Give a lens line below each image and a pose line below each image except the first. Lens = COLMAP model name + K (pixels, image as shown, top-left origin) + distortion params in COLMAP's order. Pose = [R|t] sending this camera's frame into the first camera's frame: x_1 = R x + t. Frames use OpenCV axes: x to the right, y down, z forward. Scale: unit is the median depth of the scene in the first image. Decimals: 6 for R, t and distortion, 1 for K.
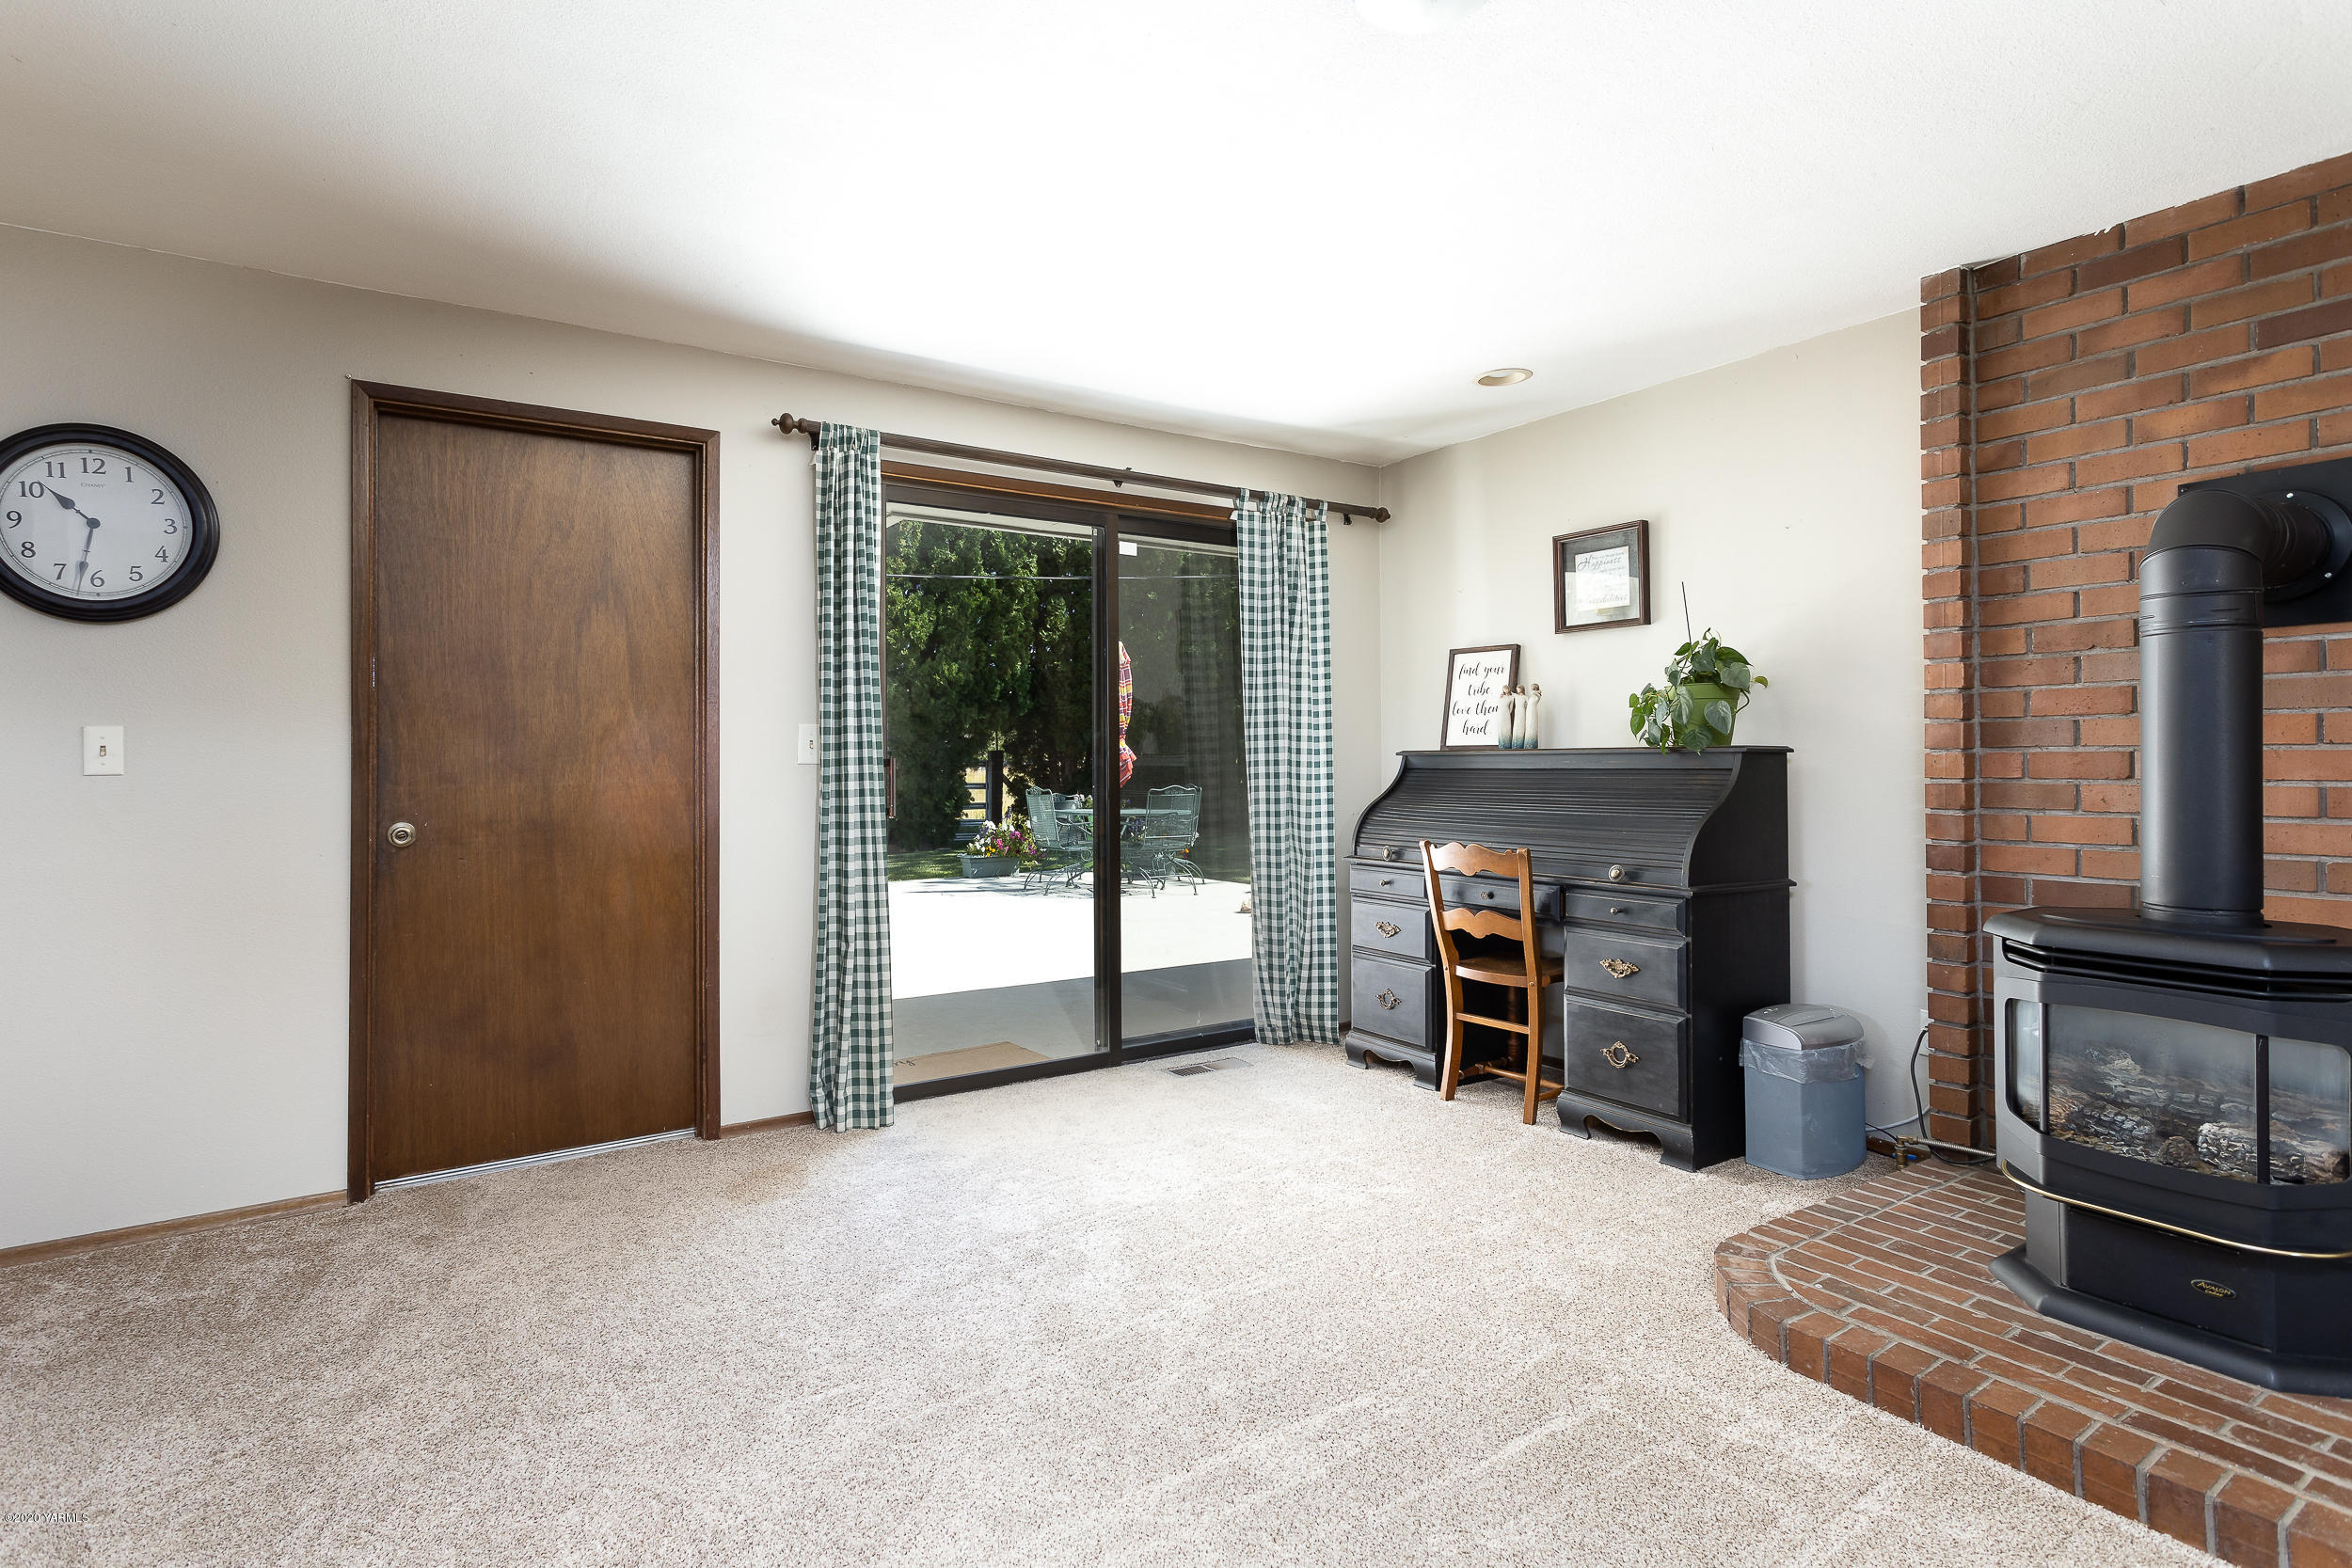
lens RADIAL K [[1175.7, 0, 1150.3], [0, 1175.7, 747.1], [0, 0, 1]] dist [0.003424, 0.002624]
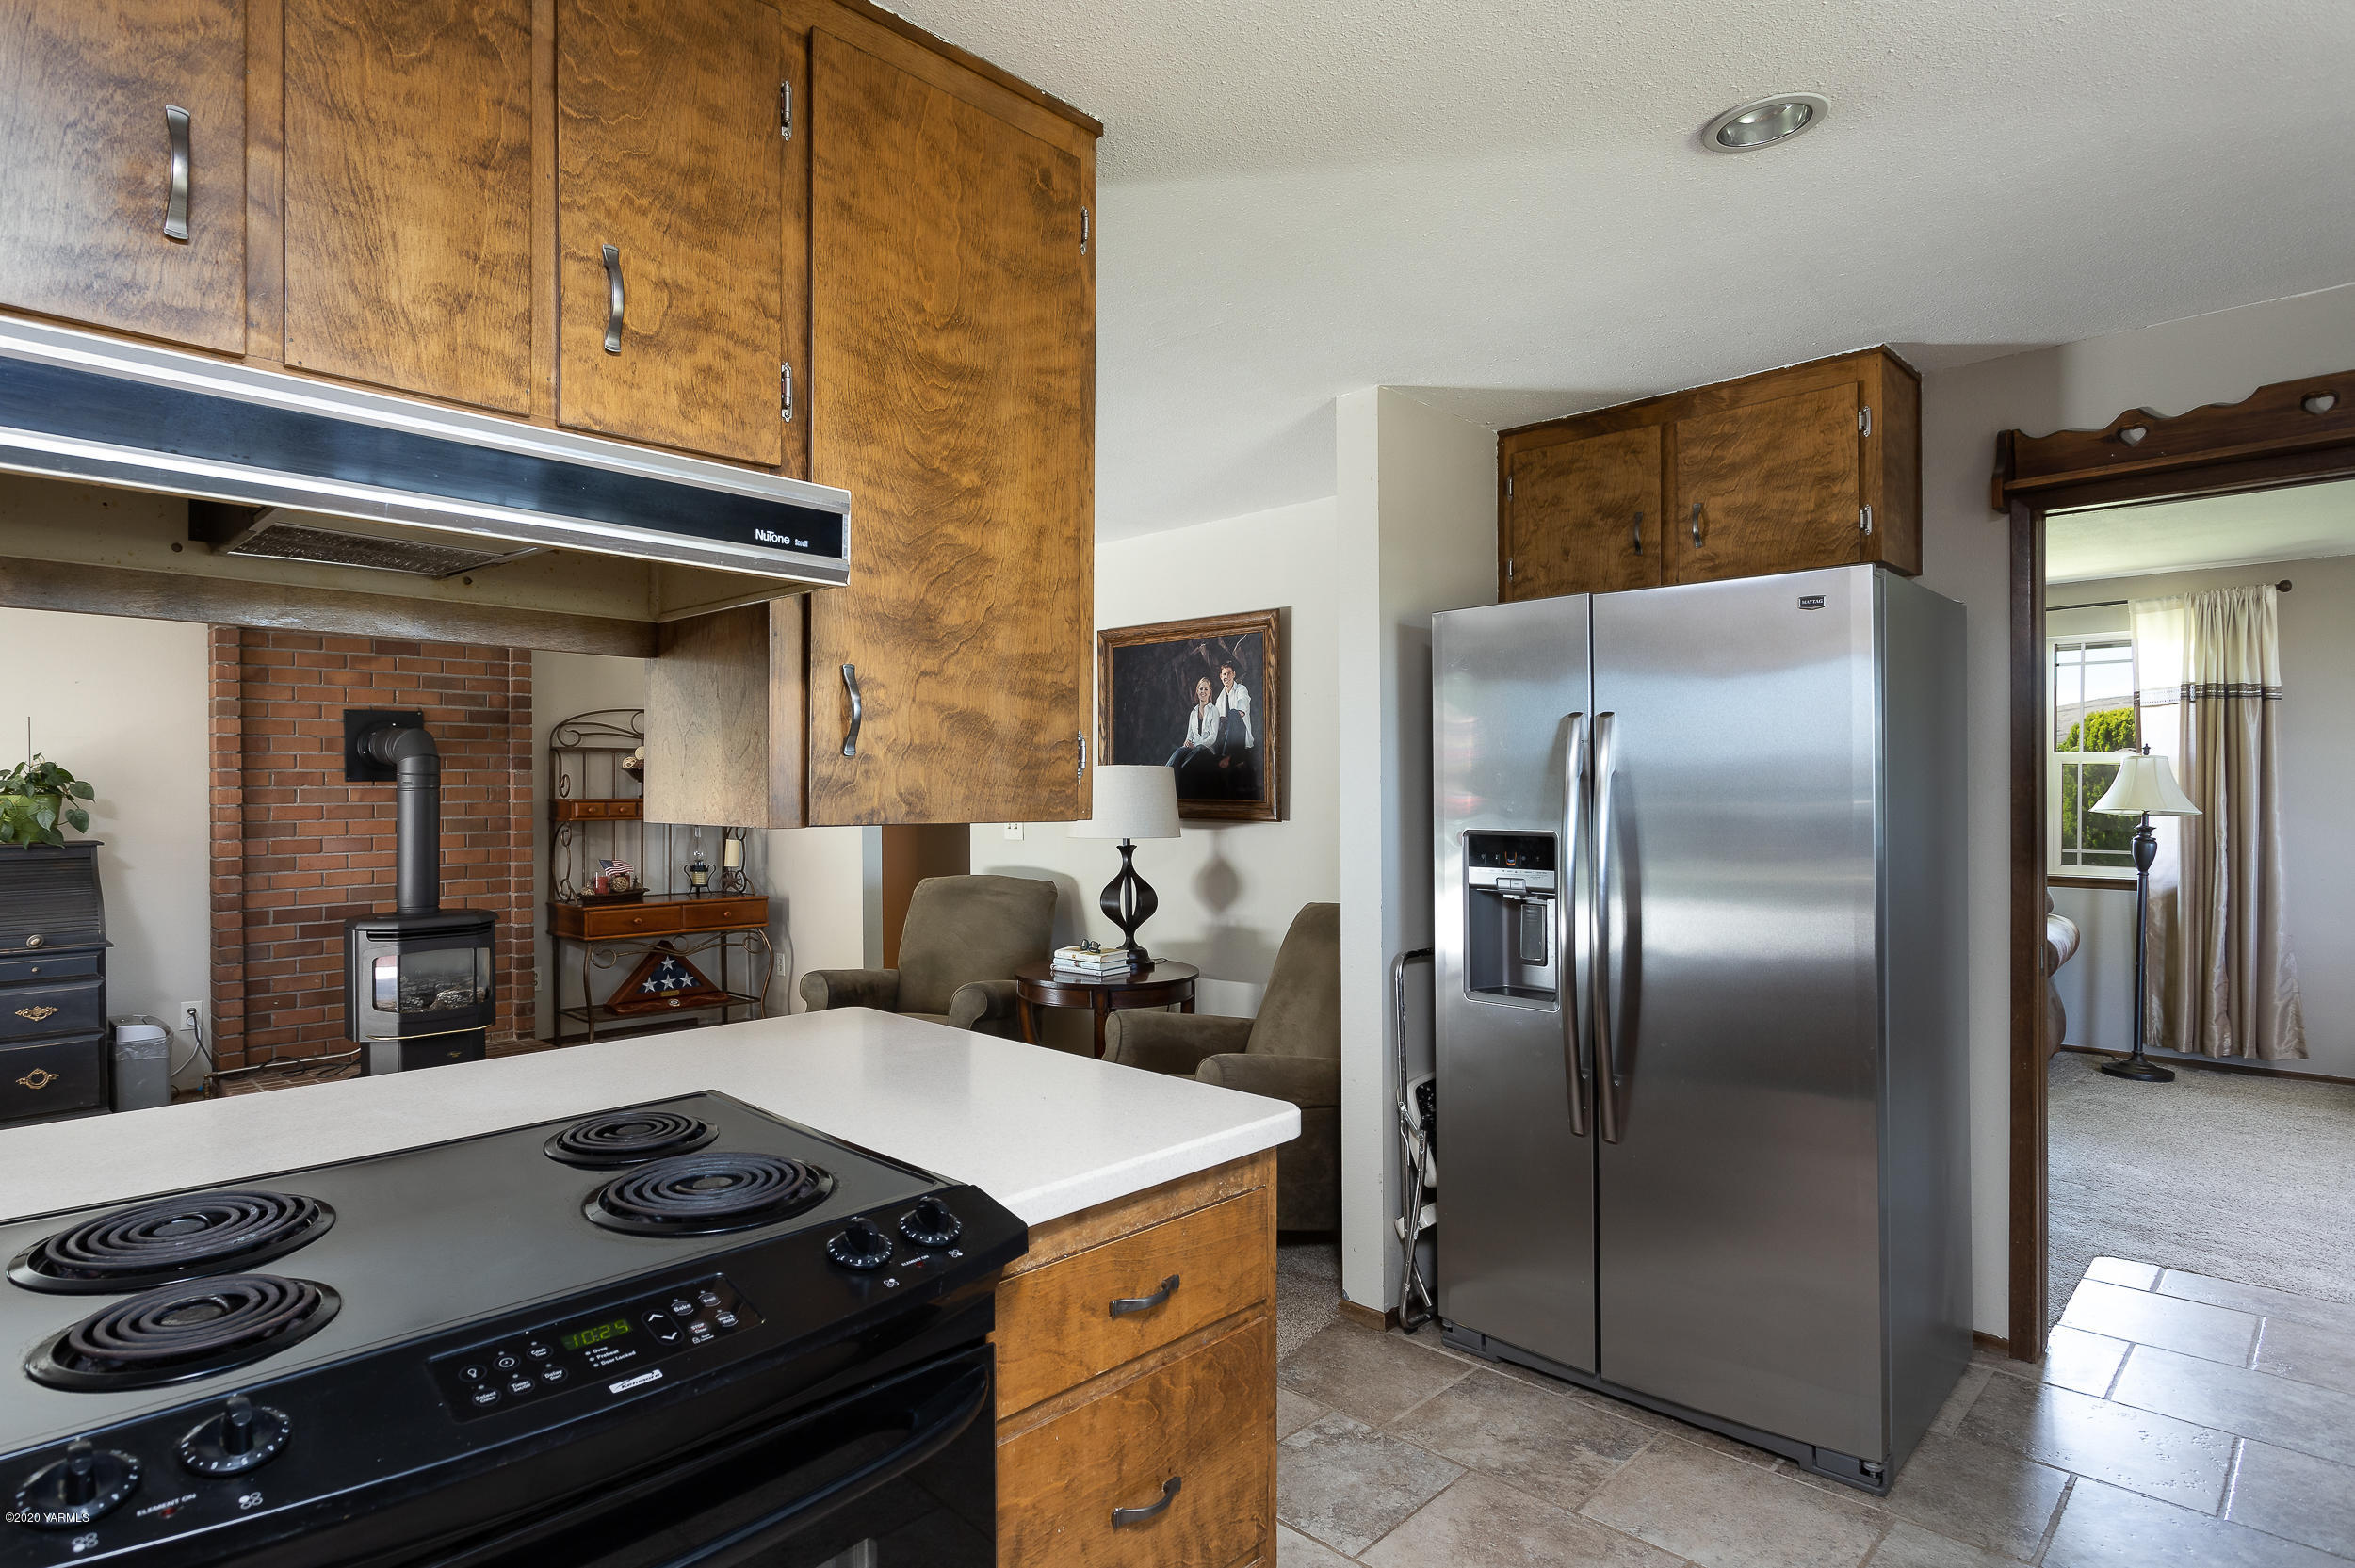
lens RADIAL K [[1263.8, 0, 1080.3], [0, 1263.8, 793.7], [0, 0, 1]] dist [0.002990, 0.002455]
pose [[-0.180232, 0.004314, 0.983615, -1.273455], [0.000439, 0.999991, -0.004306, -0.053501], [-0.983624, -0.000344, -0.180232, 0.112327]]
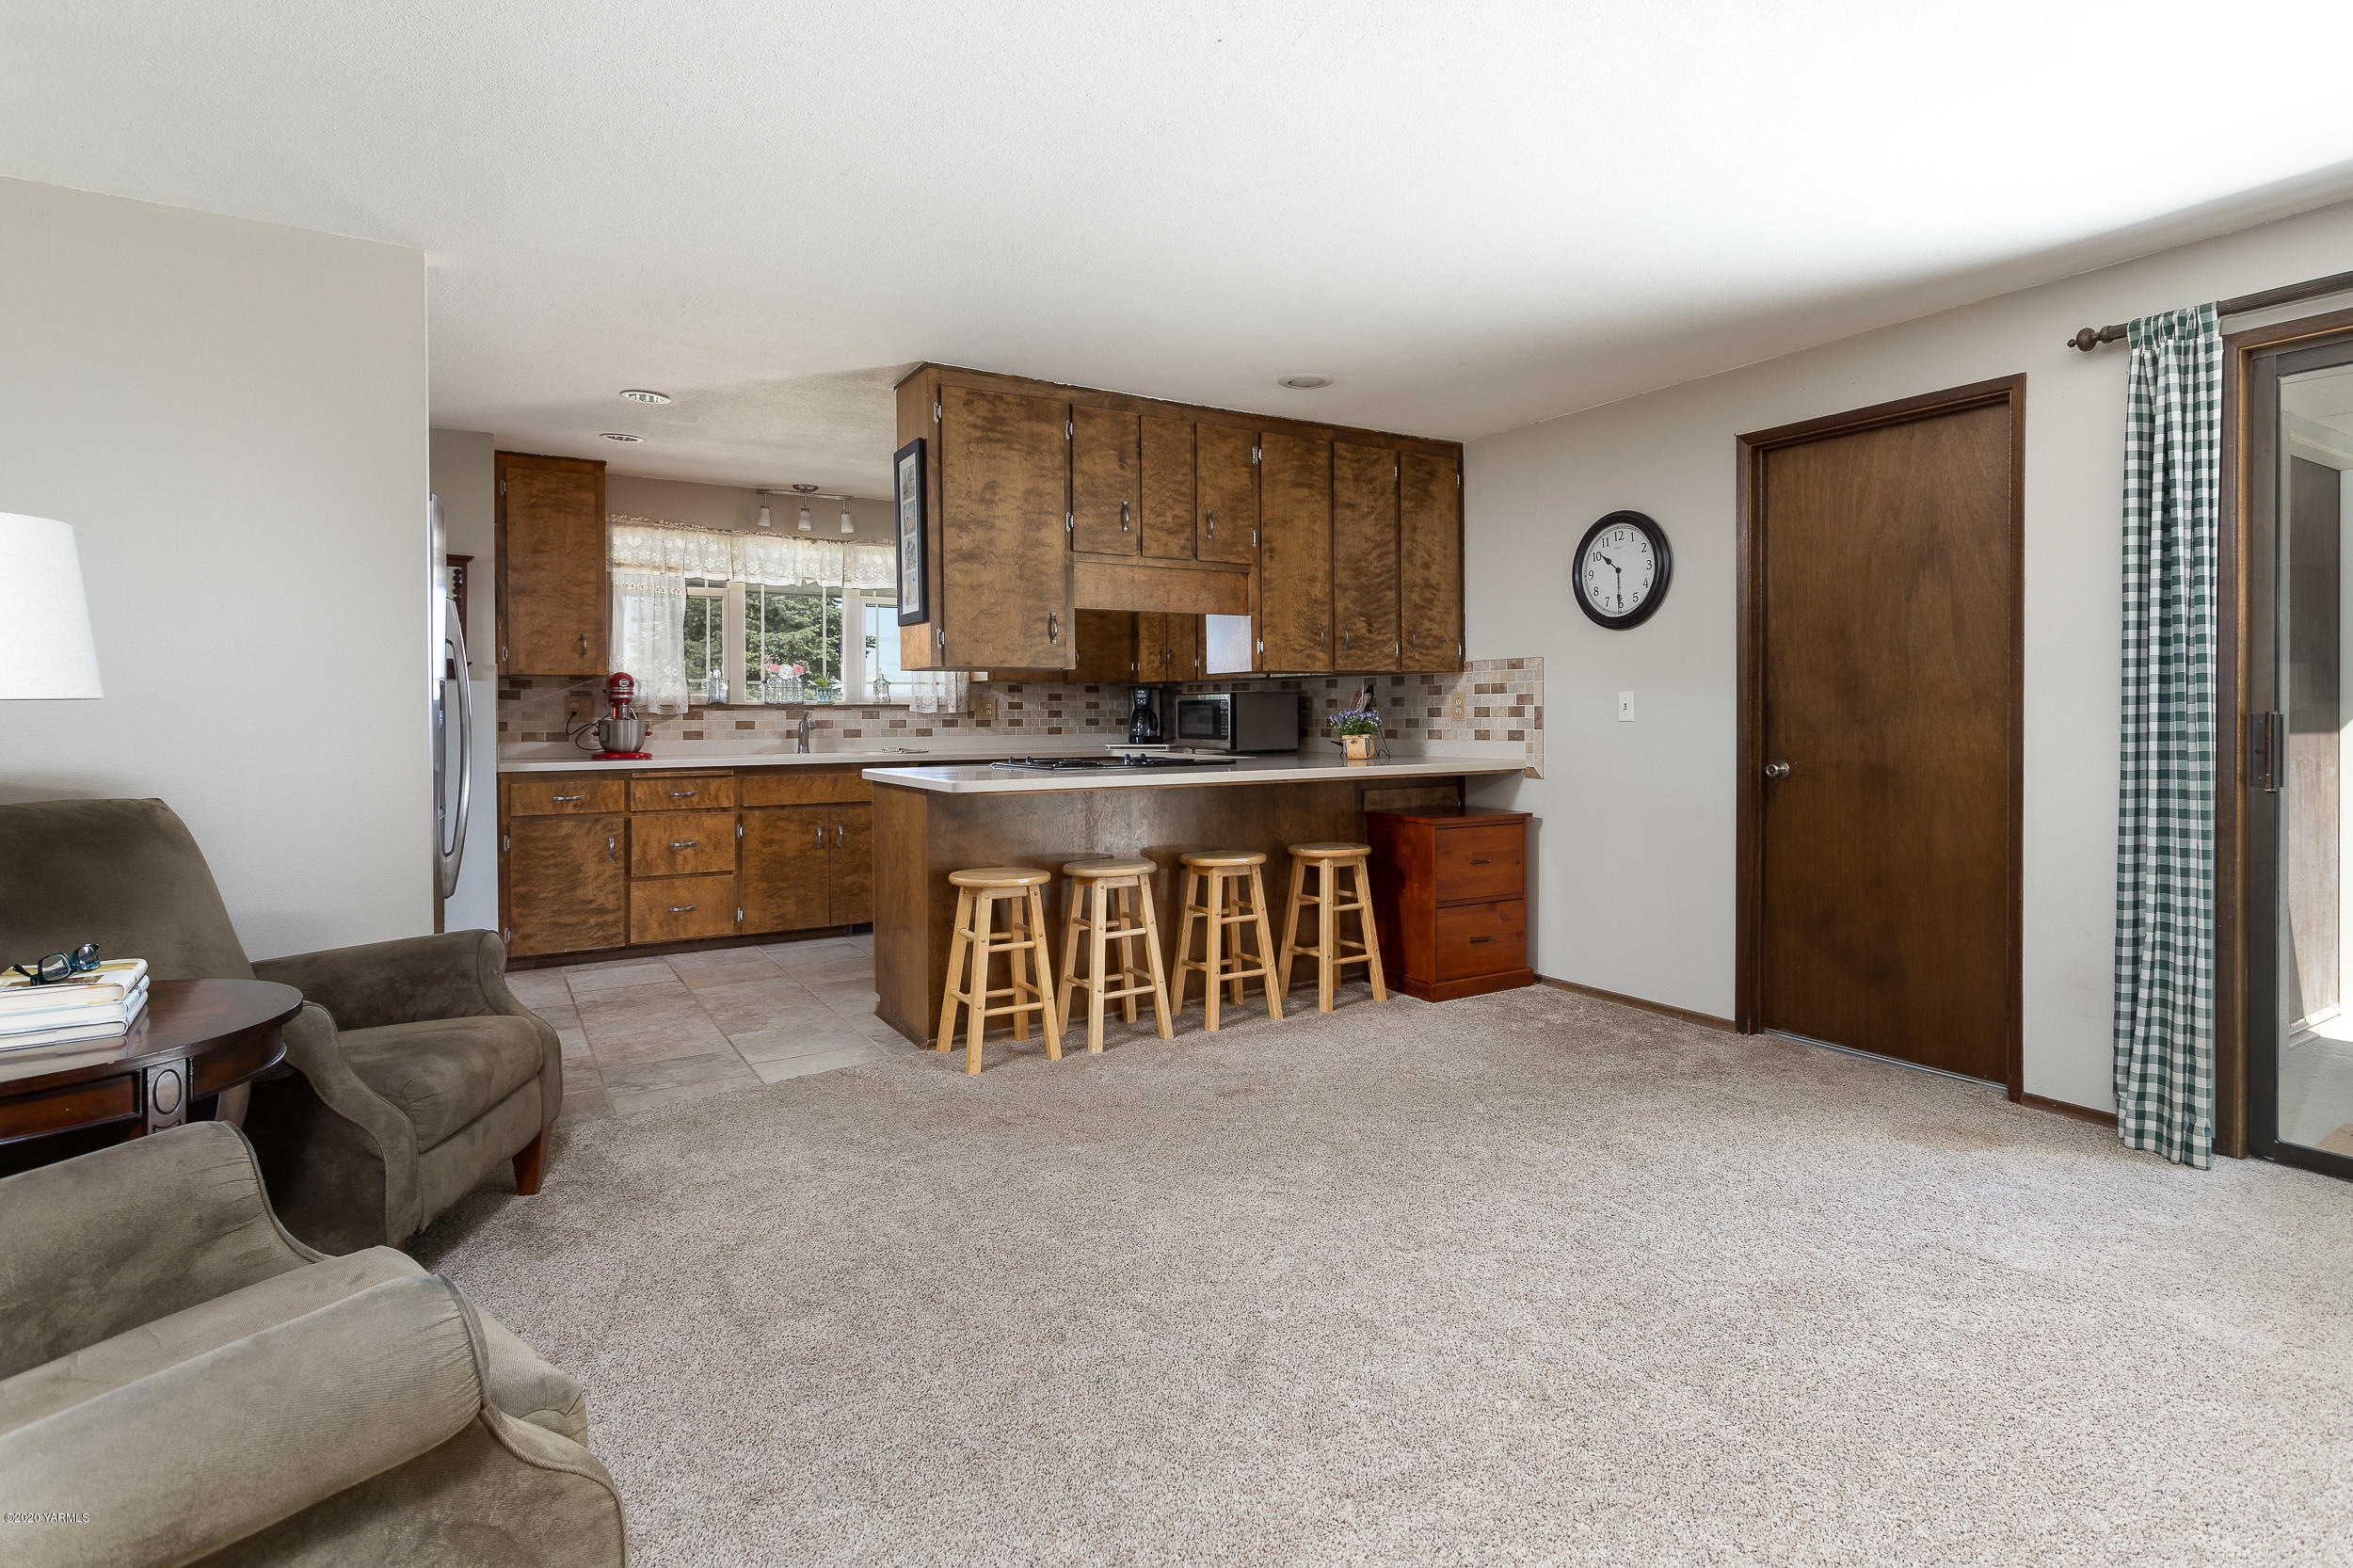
lens RADIAL K [[1176.3, 0, 1250.1], [0, 1176.3, 719.3], [0, 0, 1]] dist [0.003424, 0.002624]
pose [[0.017395, 0.007180, -0.999823, 0.652383], [0.006582, 0.999952, 0.007296, 0.004569], [0.999827, -0.006708, 0.017347, 0.385393]]
